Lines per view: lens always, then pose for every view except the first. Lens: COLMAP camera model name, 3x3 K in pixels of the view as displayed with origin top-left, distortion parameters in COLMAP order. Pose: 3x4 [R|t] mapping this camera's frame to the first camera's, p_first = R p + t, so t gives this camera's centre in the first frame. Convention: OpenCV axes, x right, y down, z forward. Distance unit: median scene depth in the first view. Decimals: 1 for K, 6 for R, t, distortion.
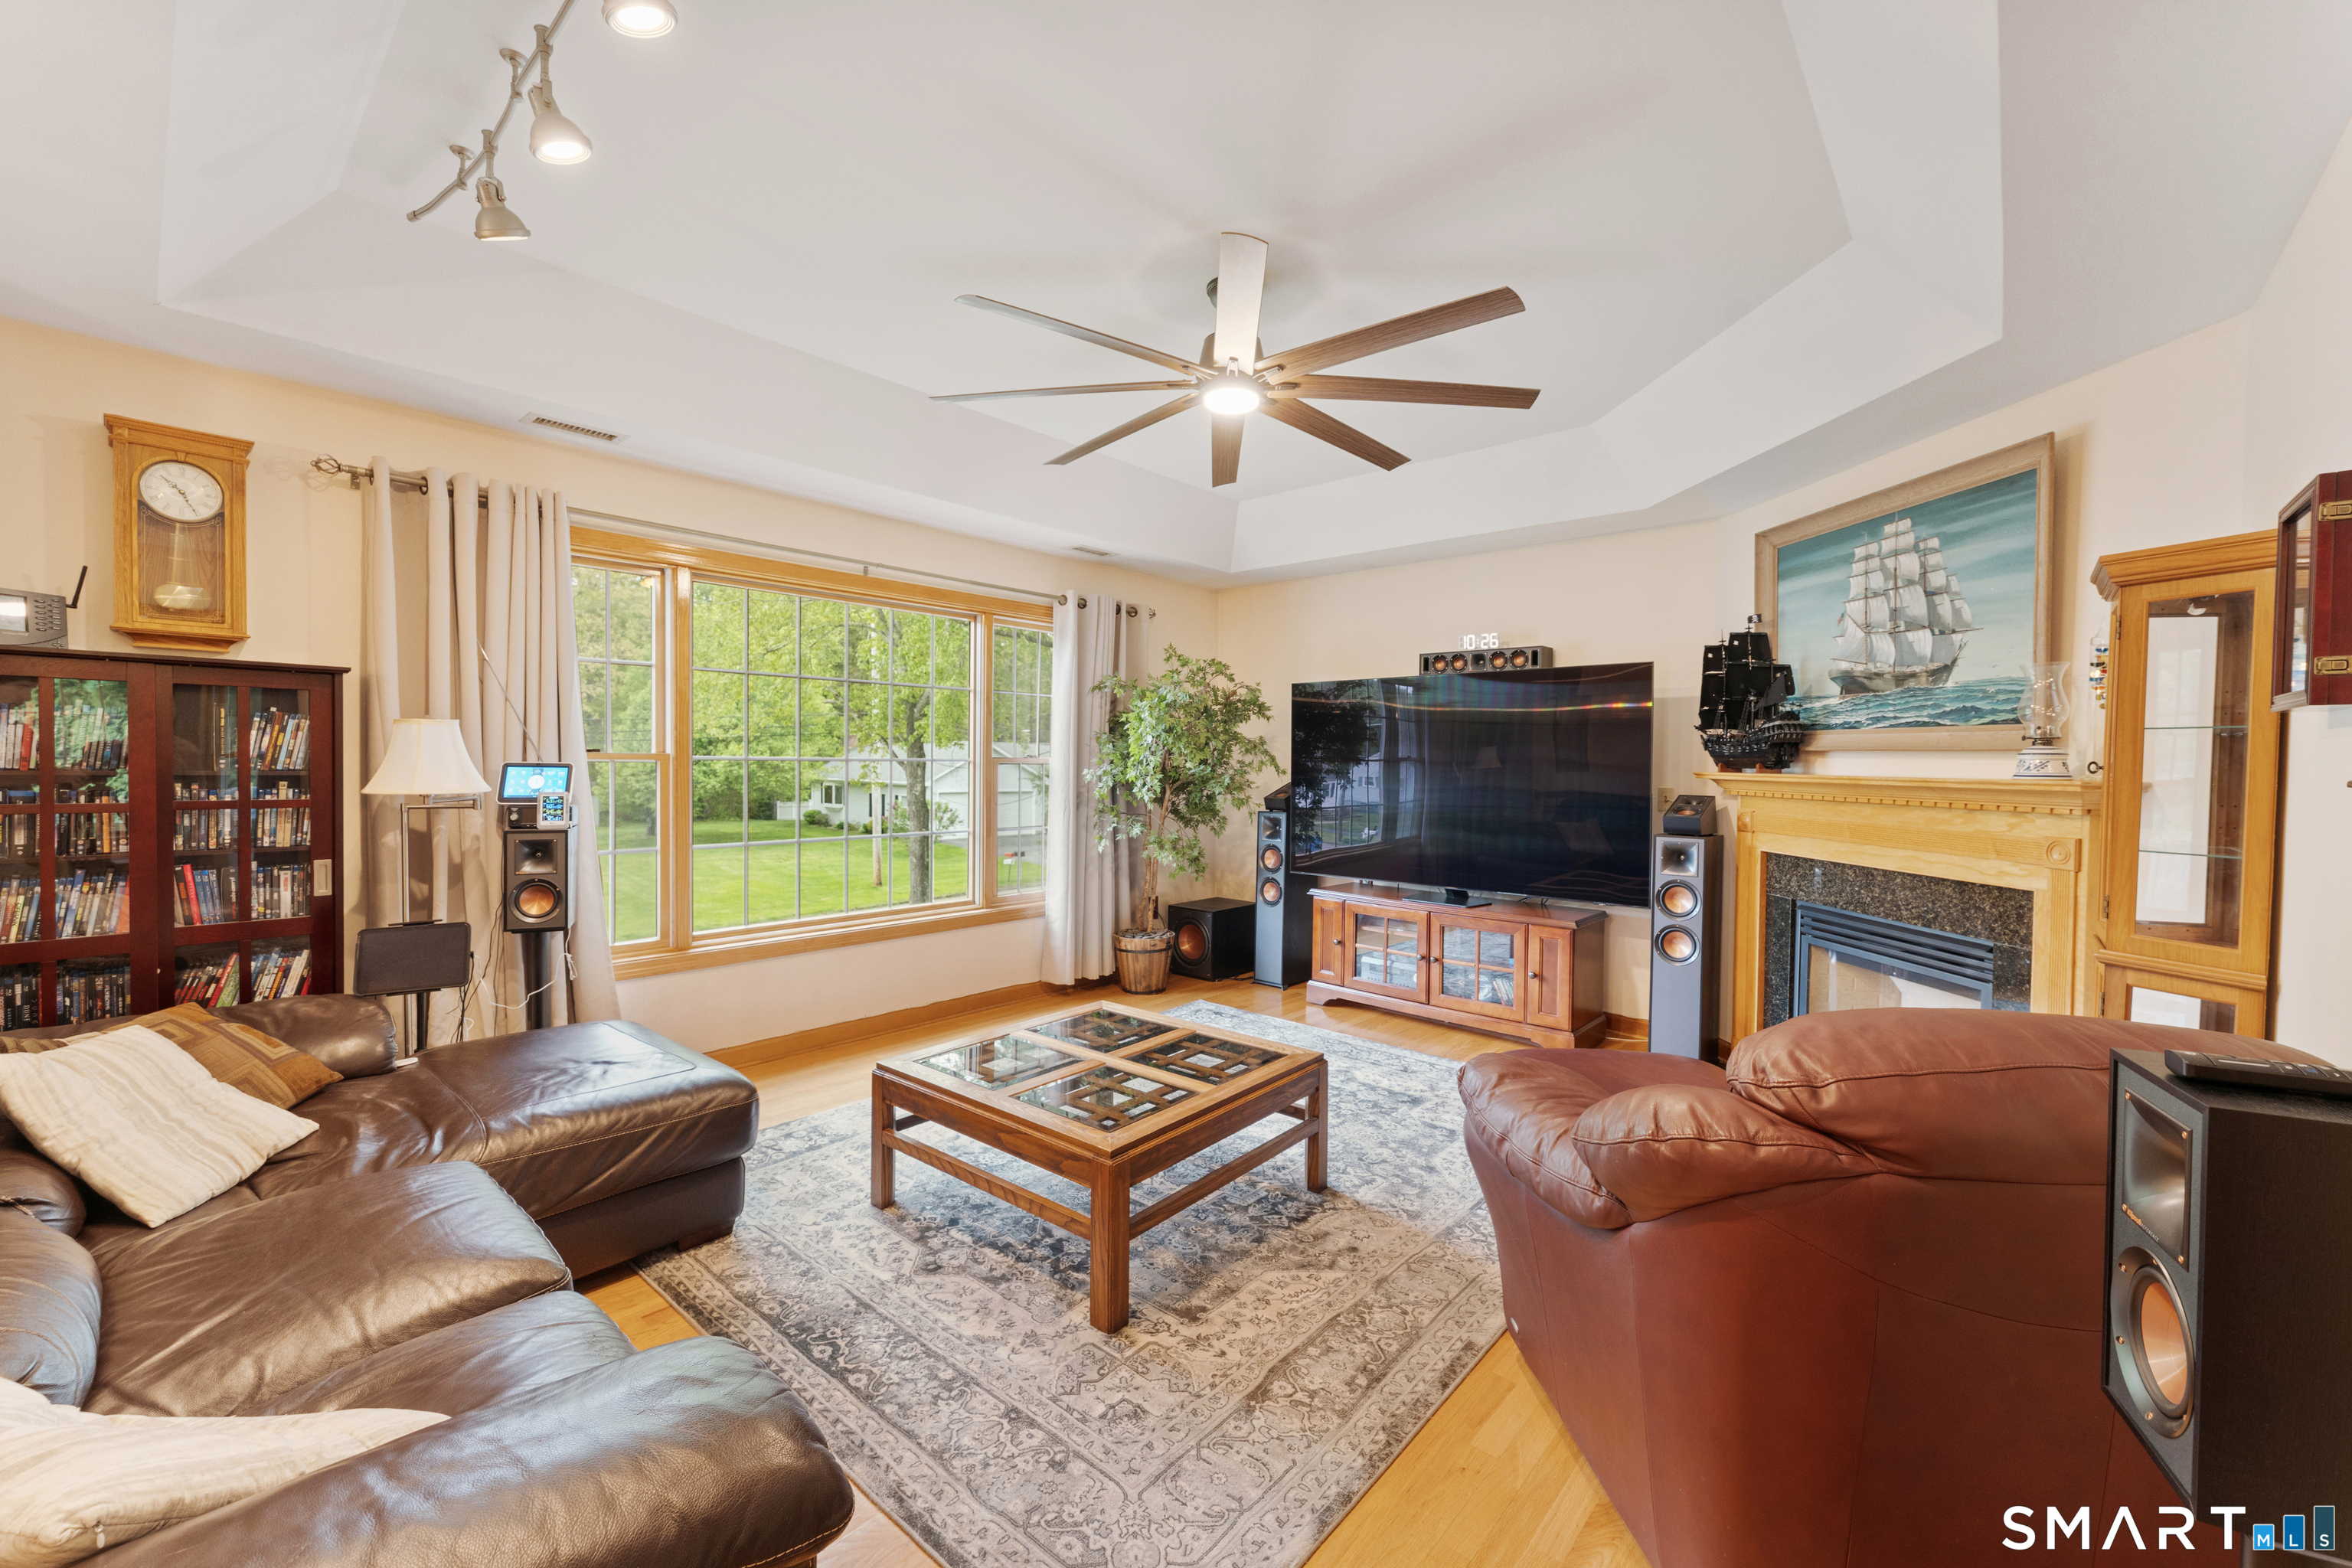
lens RADIAL K [[940.3, 0, 1164.3], [0, 940.3, 781.5], [0, 0, 1]] dist [-0.001521, 0.000317]
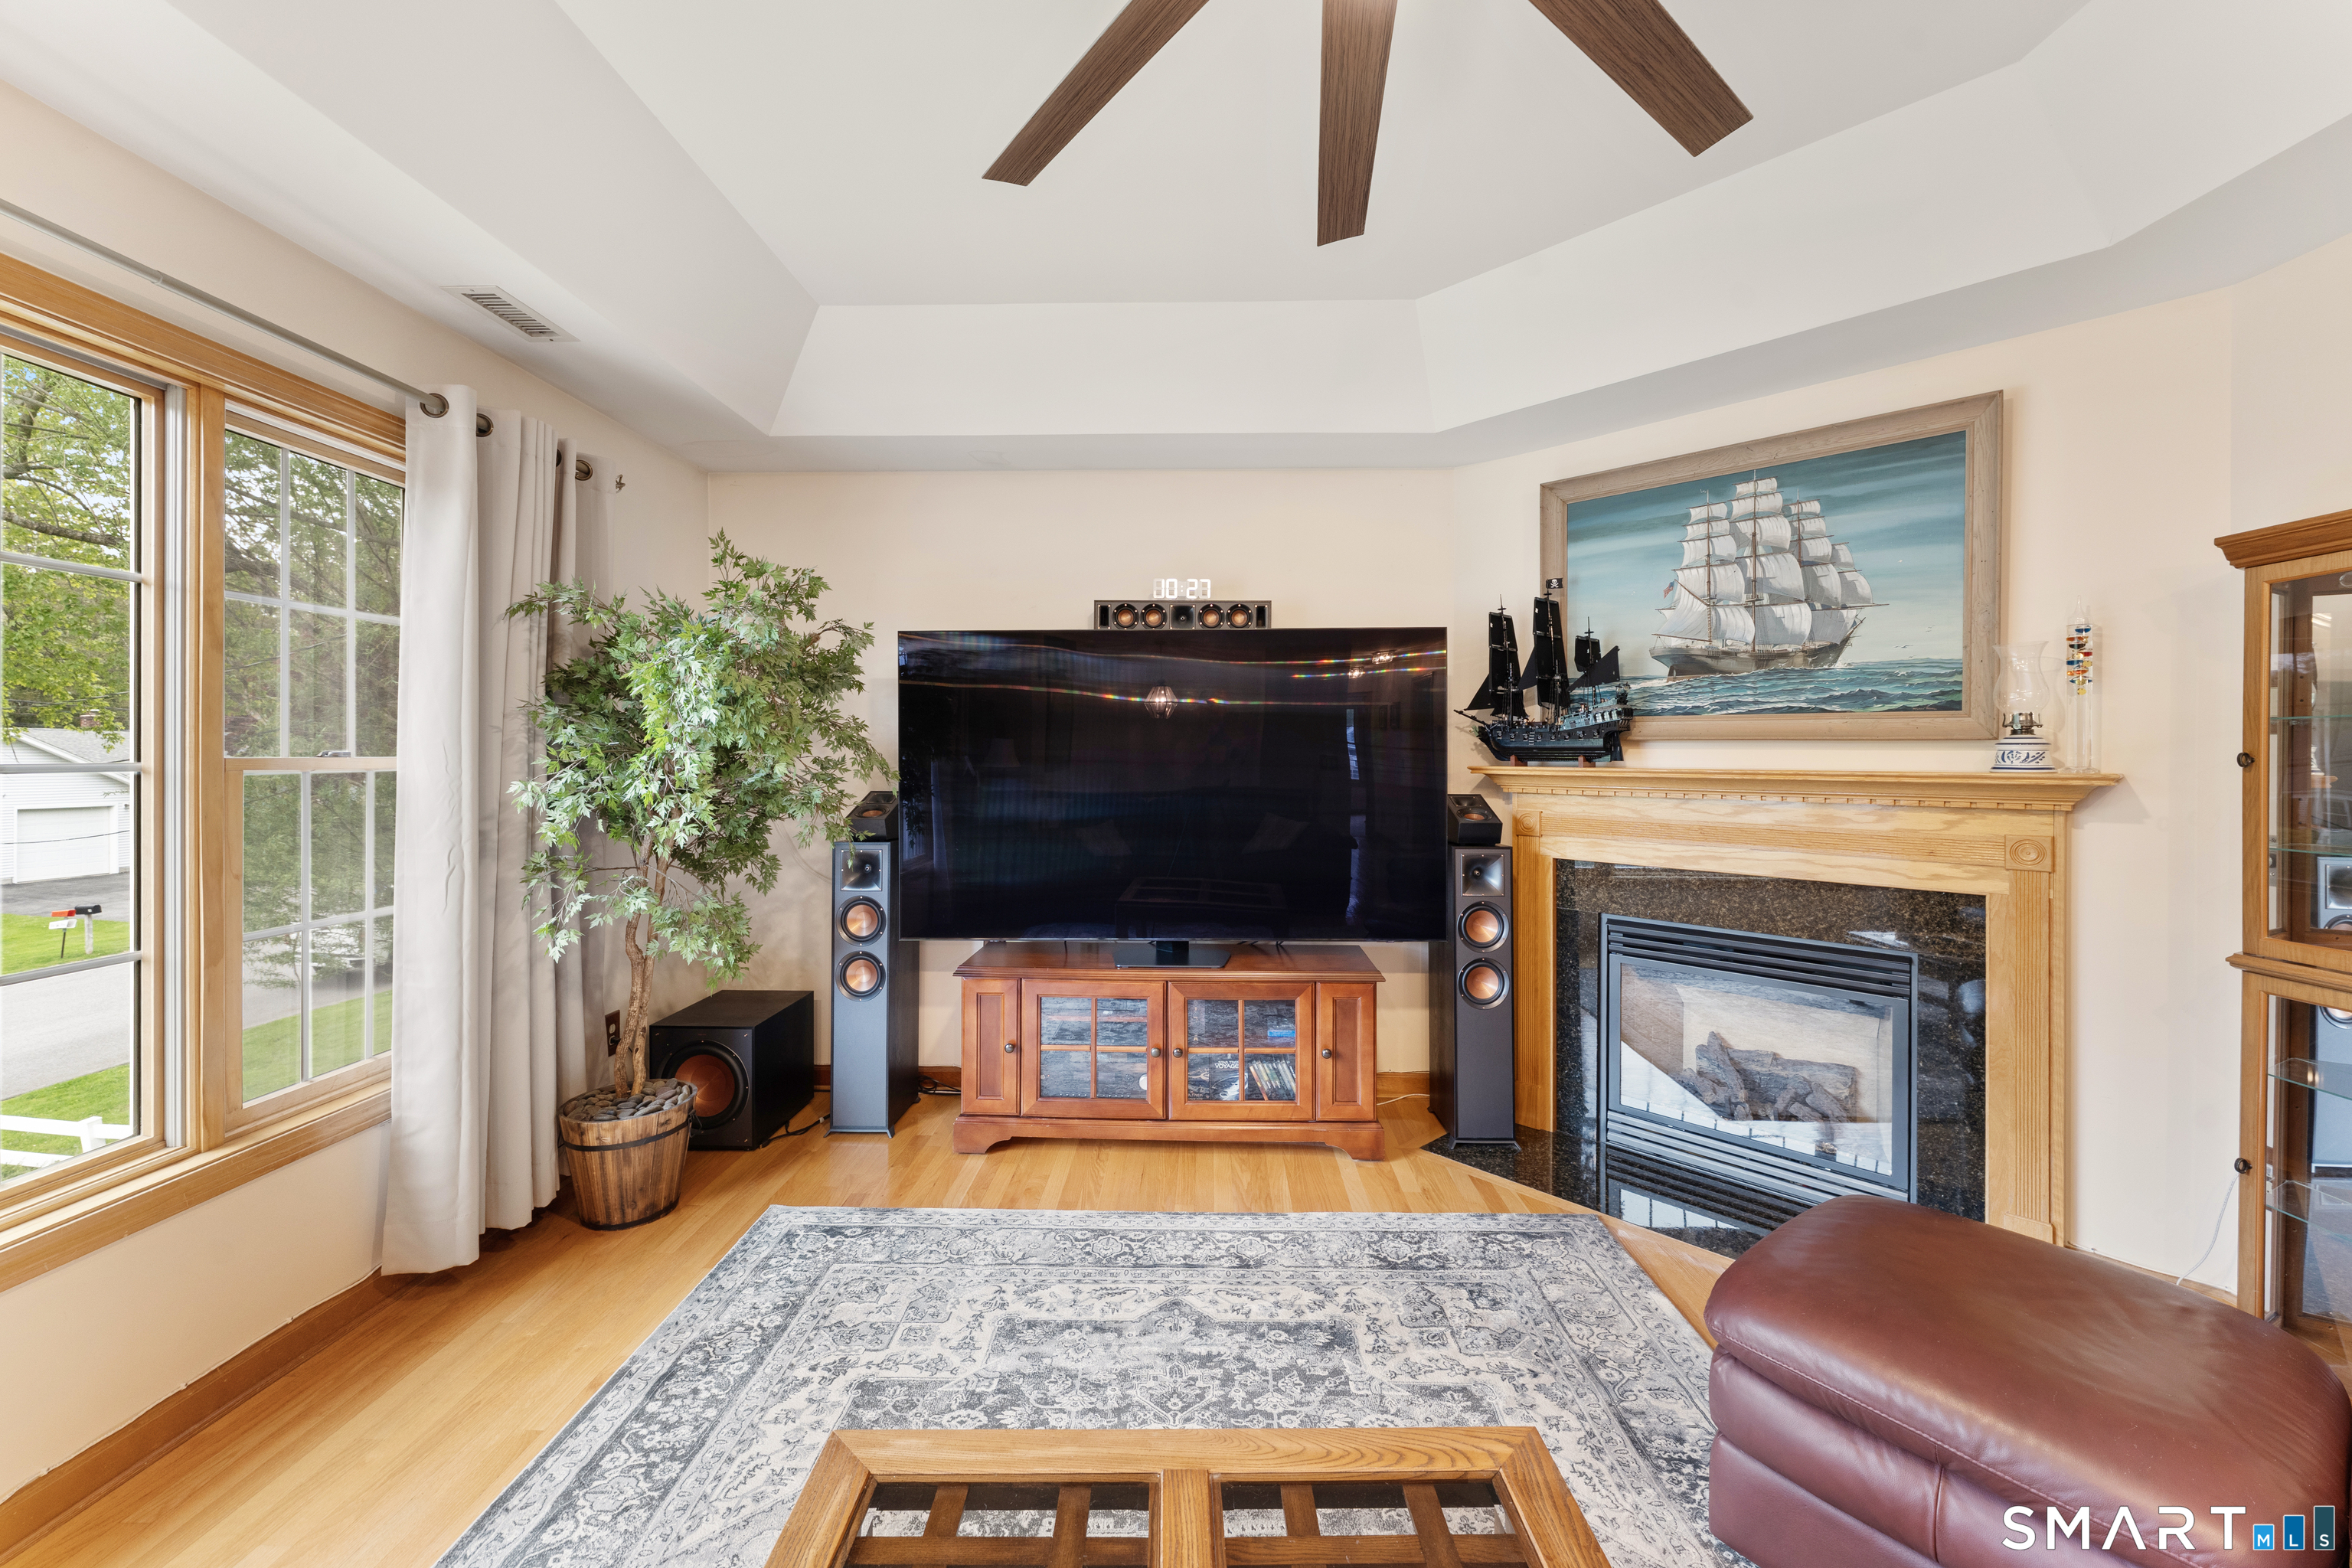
lens RADIAL K [[940.3, 0, 1154.8], [0, 940.3, 752.6], [0, 0, 1]] dist [-0.001521, 0.000317]
pose [[0.757785, -0.009989, 0.652428, -0.191562], [0.022430, 0.999691, -0.010746, -0.020508], [-0.652118, 0.022777, 0.757775, 0.594158]]
